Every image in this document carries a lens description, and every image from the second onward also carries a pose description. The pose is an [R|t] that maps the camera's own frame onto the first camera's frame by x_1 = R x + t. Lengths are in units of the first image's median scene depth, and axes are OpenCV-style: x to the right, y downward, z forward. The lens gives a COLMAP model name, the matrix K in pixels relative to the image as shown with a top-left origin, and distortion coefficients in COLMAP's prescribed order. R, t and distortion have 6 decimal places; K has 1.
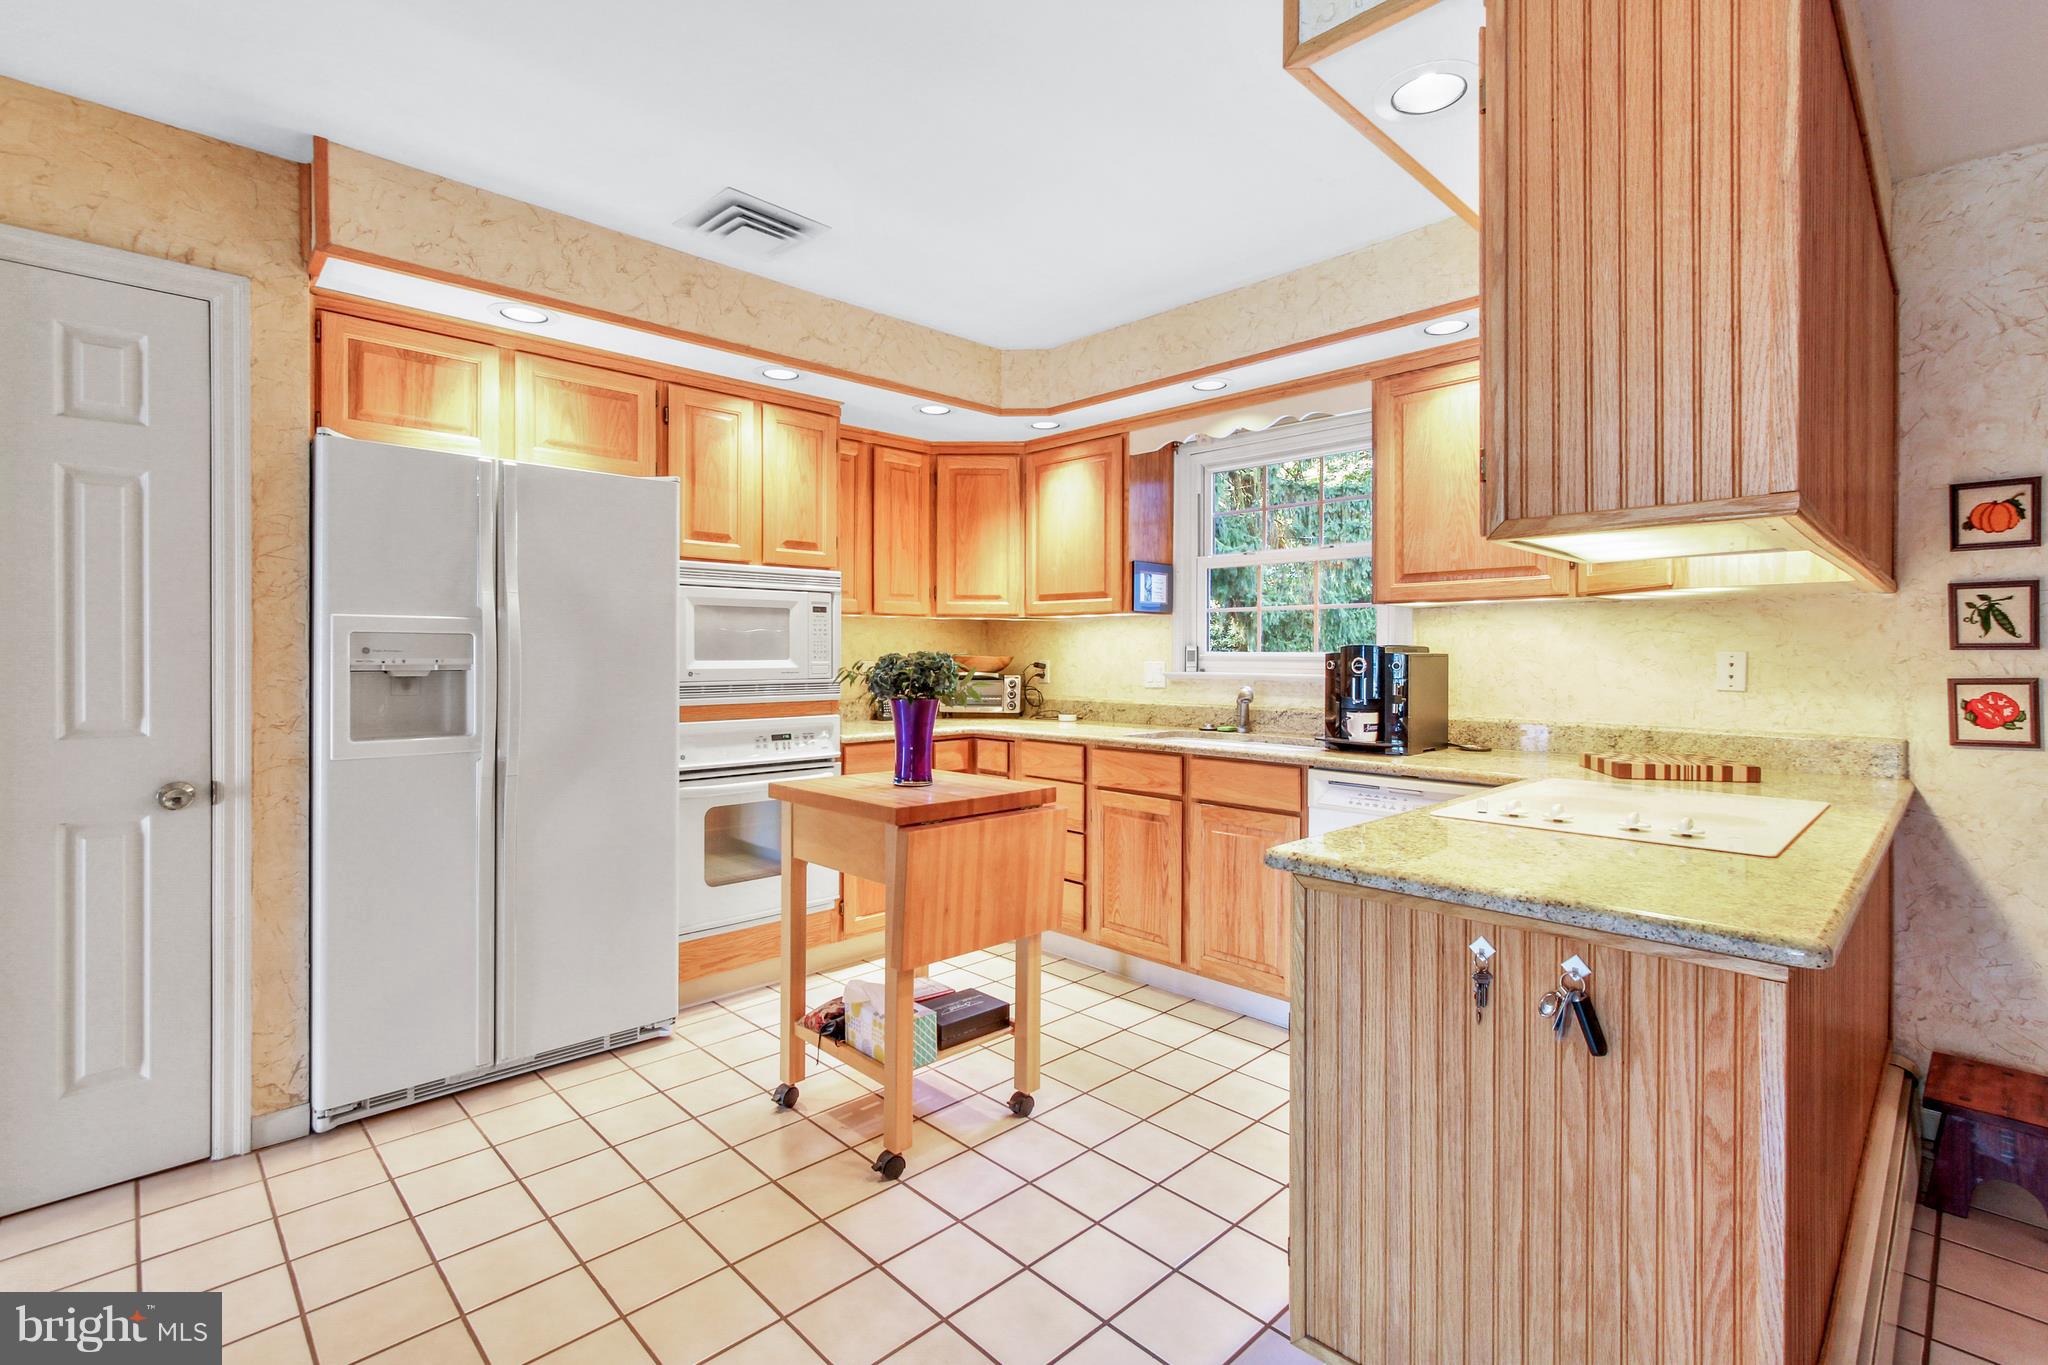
lens RADIAL K [[930.5, 0, 1056.3], [0, 930.5, 663.6], [0, 0, 1]] dist [-0.000940, 0.002314]
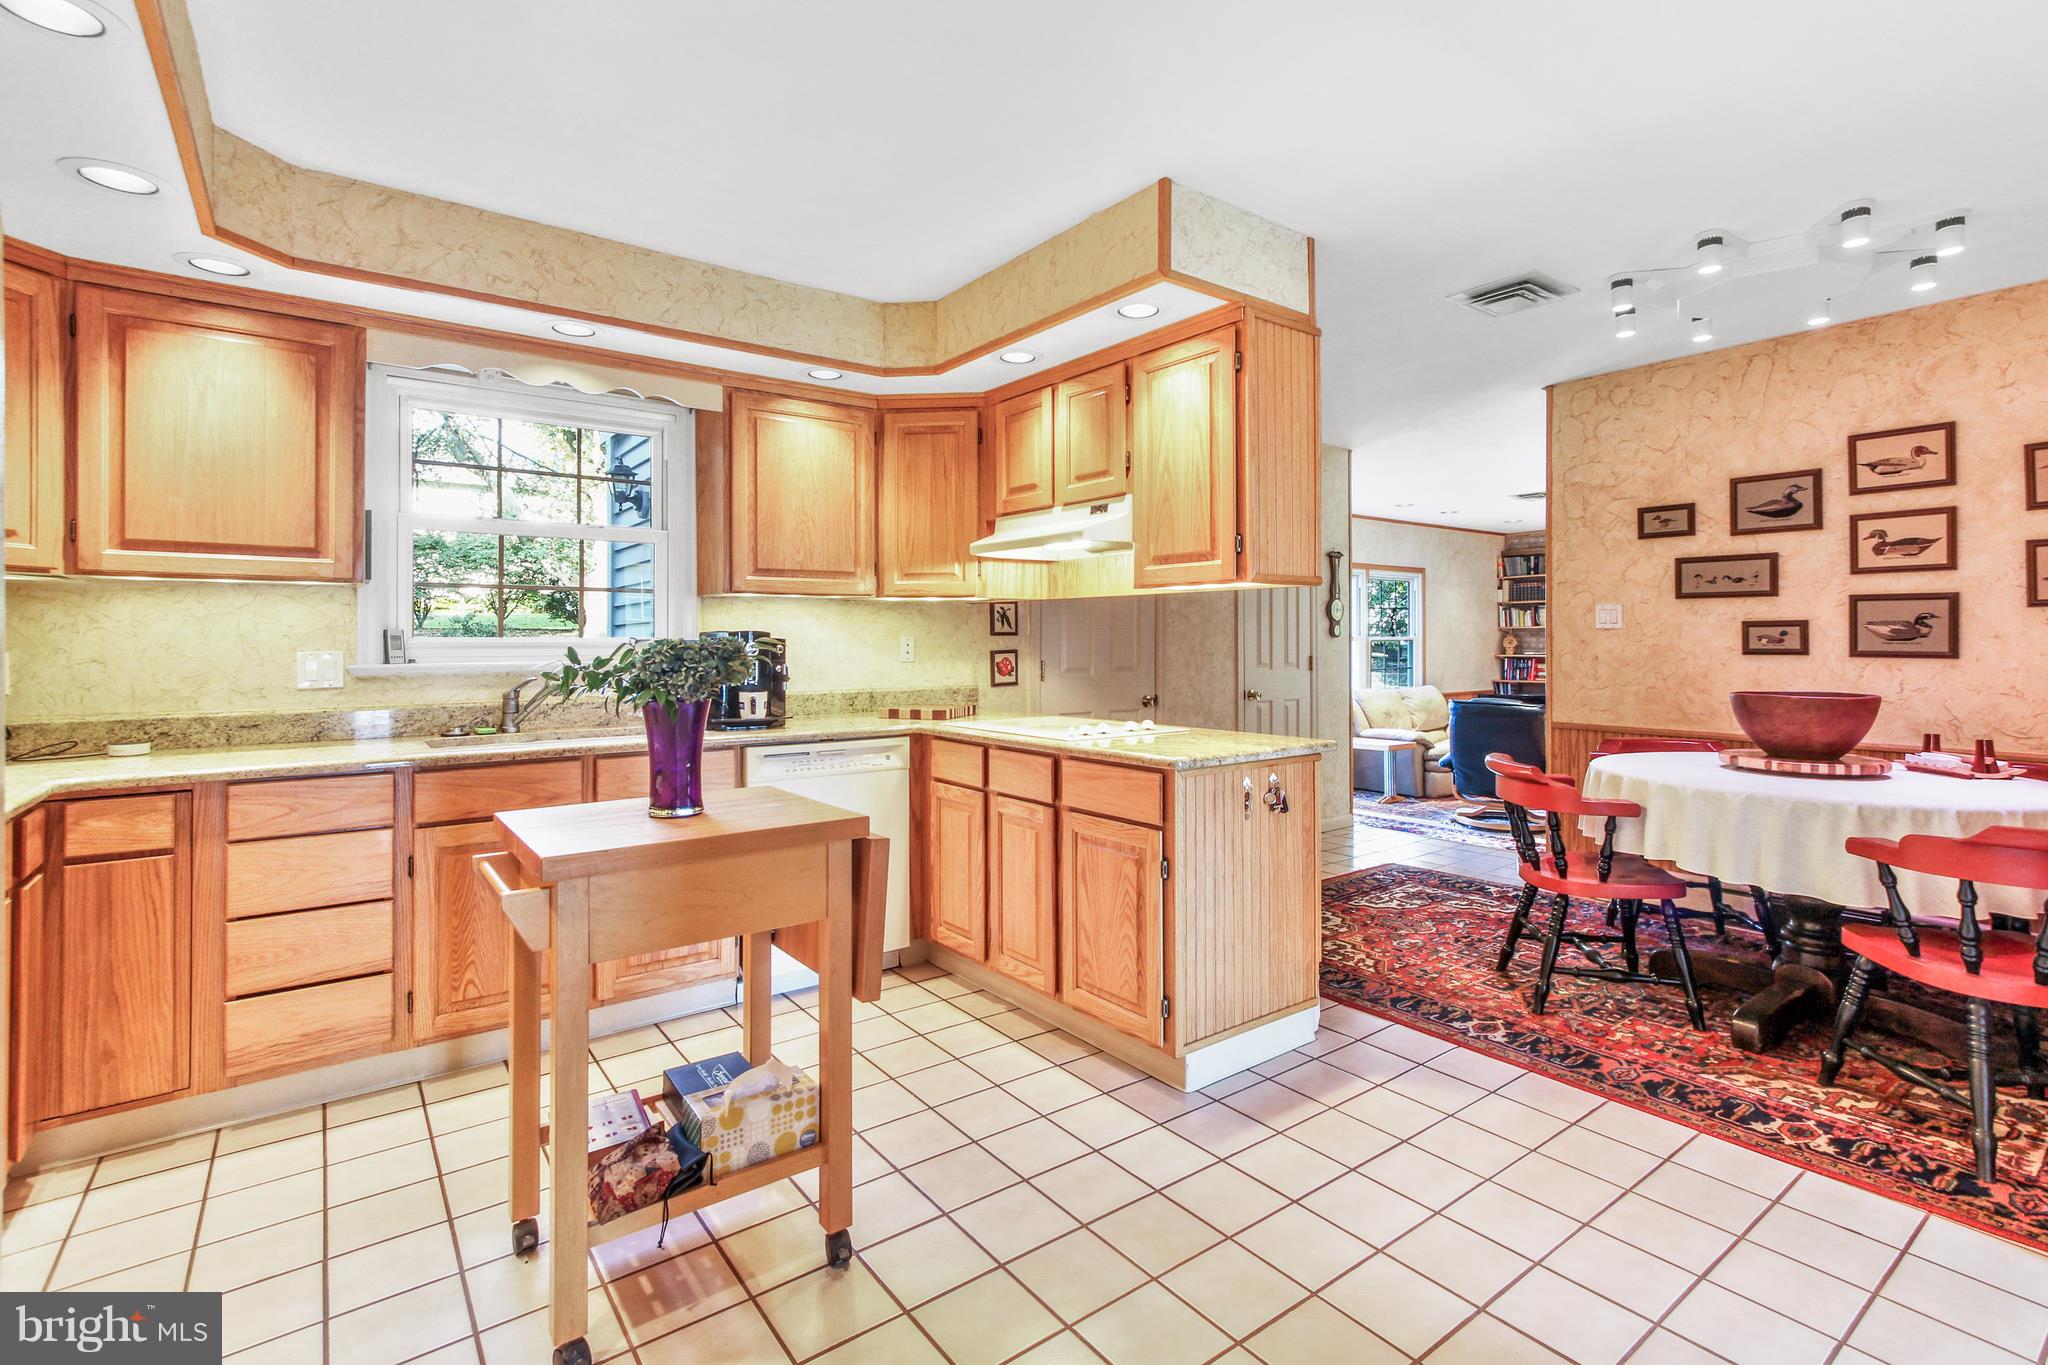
lens RADIAL K [[930.5, 0, 1034.4], [0, 930.5, 647.0], [0, 0, 1]] dist [-0.000940, 0.002314]
pose [[0.153293, -0.010887, 0.988121, -0.670827], [0.014438, 0.999857, 0.008777, -0.005418], [-0.988075, 0.012921, 0.153428, 0.475635]]
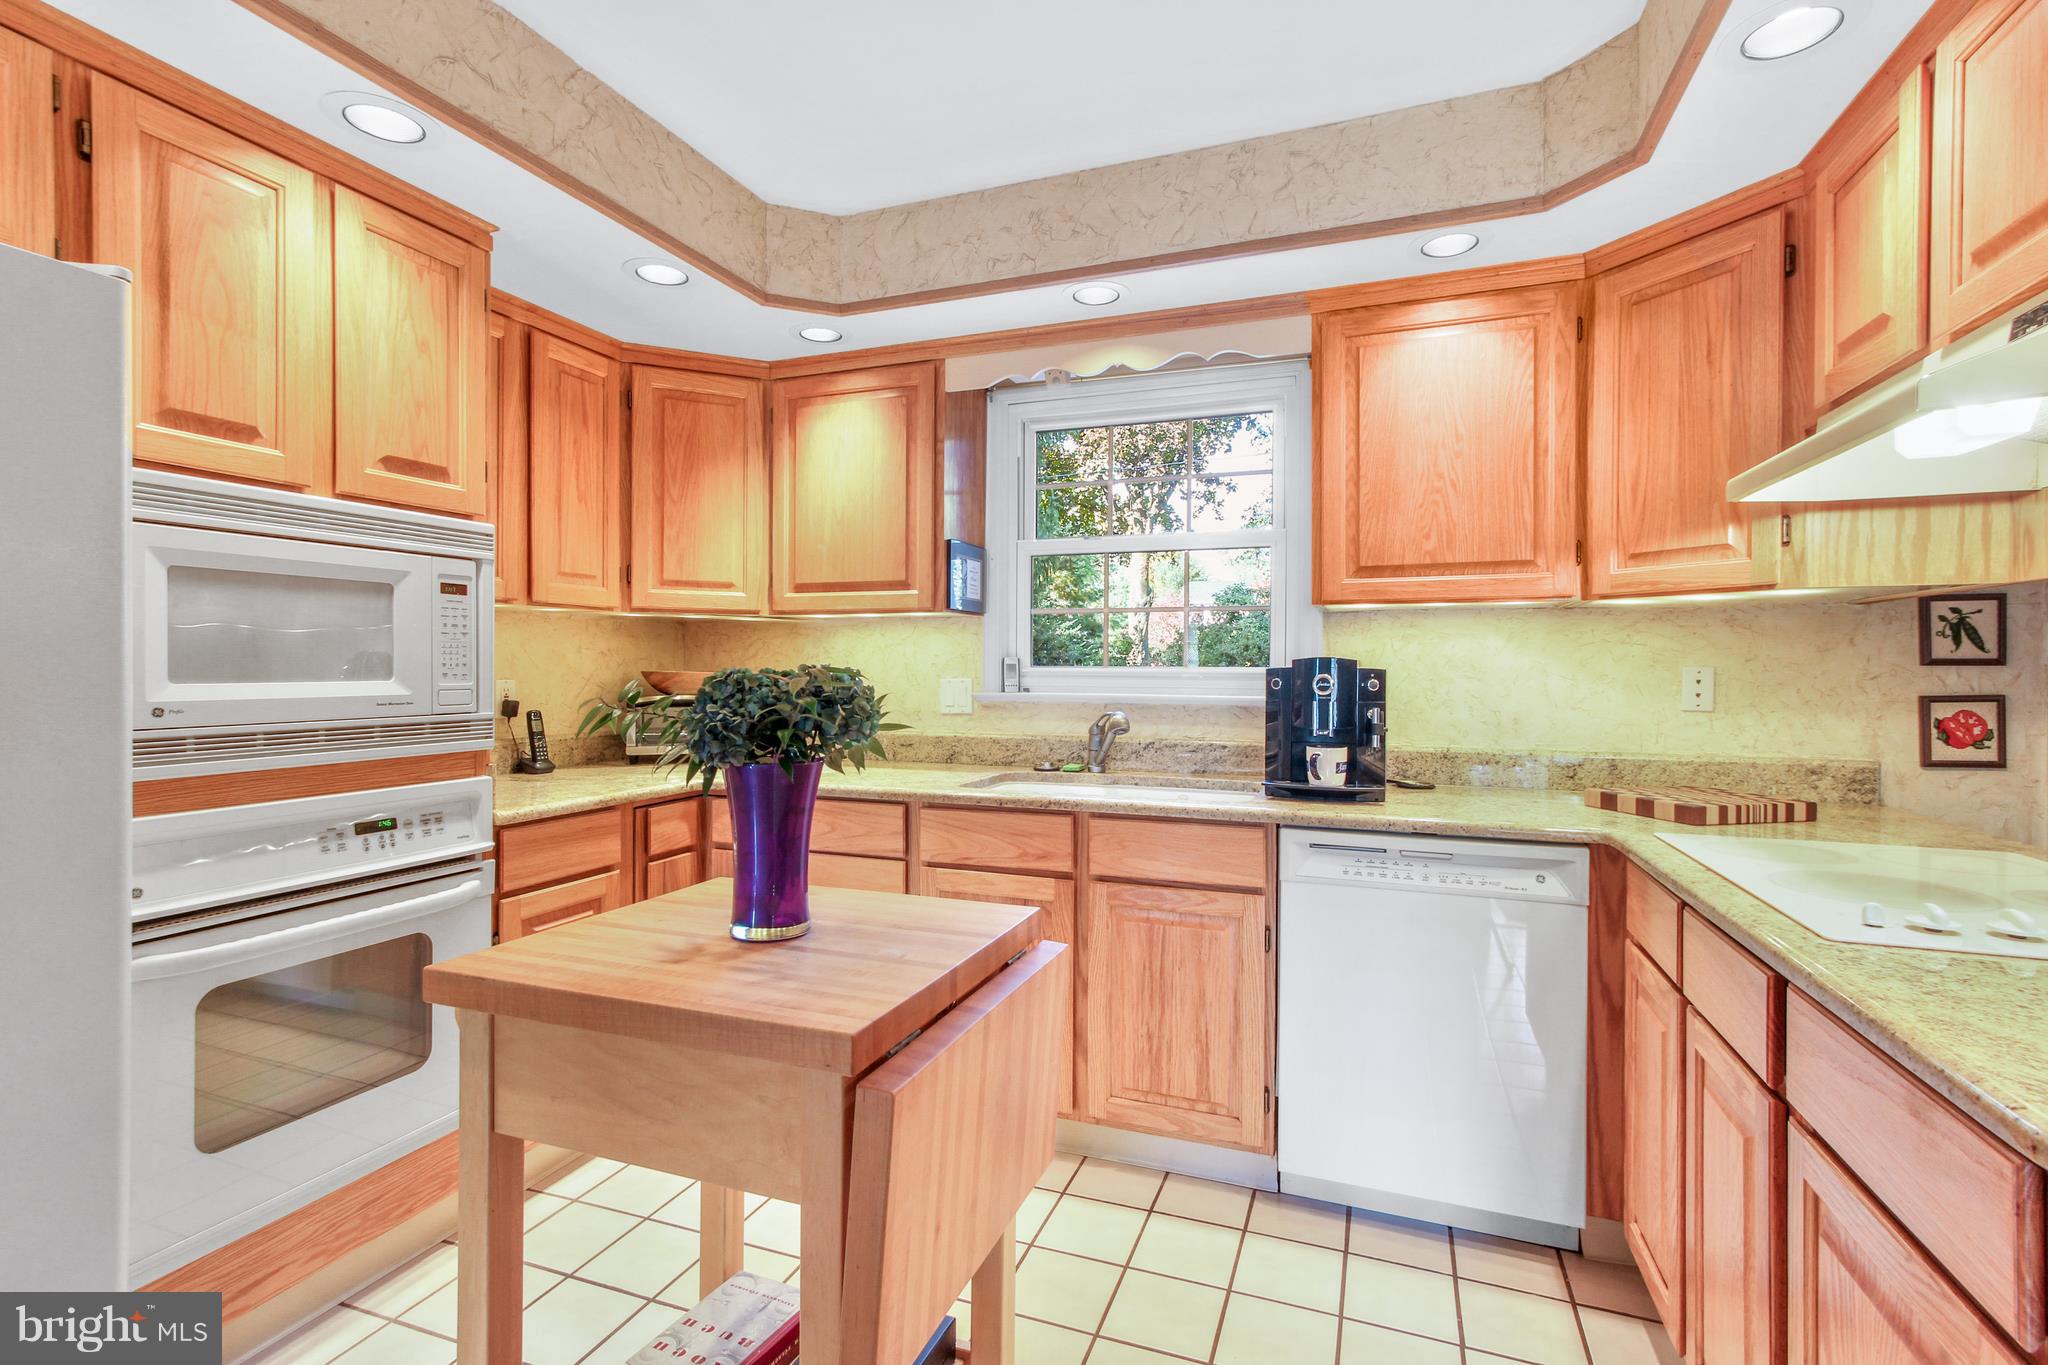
lens RADIAL K [[930.5, 0, 1052.3], [0, 930.5, 676.2], [0, 0, 1]] dist [-0.000940, 0.002314]
pose [[0.910944, -0.003221, 0.412516, -0.174500], [0.003742, 0.999993, -0.000457, -0.005118], [-0.412512, 0.001960, 0.910950, 0.383468]]
